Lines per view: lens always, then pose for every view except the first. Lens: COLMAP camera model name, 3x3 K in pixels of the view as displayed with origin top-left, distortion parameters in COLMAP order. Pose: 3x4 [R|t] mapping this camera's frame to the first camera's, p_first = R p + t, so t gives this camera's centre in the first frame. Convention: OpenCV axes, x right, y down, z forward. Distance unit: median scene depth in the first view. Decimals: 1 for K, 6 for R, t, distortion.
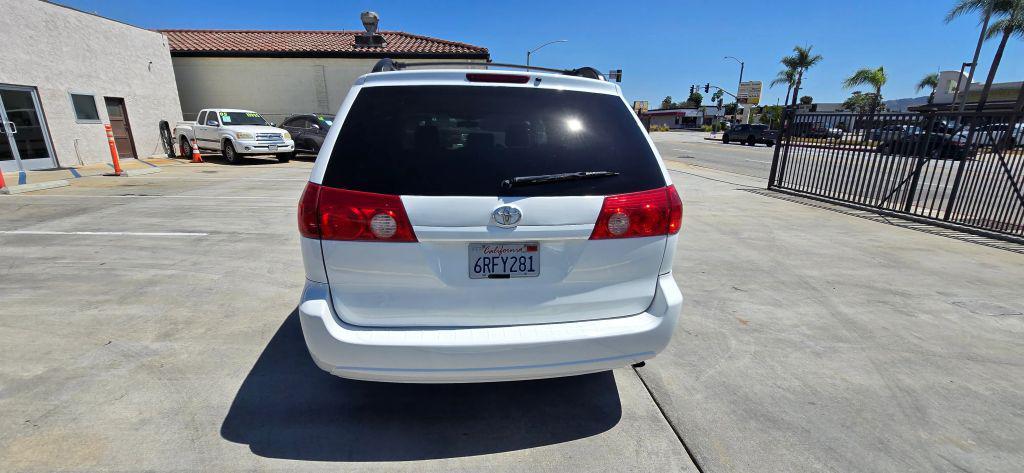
lens RADIAL K [[418.0, 0, 507.4], [0, 418.0, 242.8], [0, 0, 1]] dist [-0.004928, 0.000548]
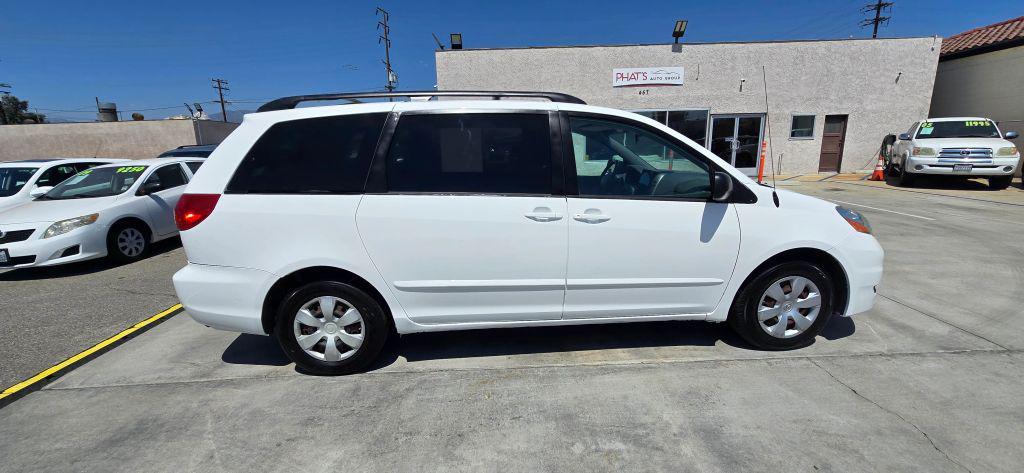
lens RADIAL K [[418.0, 0, 506.7], [0, 418.0, 242.4], [0, 0, 1]] dist [-0.004928, 0.000548]
pose [[-0.076026, 0.215576, -0.973523, 0.268190], [-0.247237, 0.941783, 0.227855, -0.089913], [0.965968, 0.258014, -0.018302, 0.337469]]
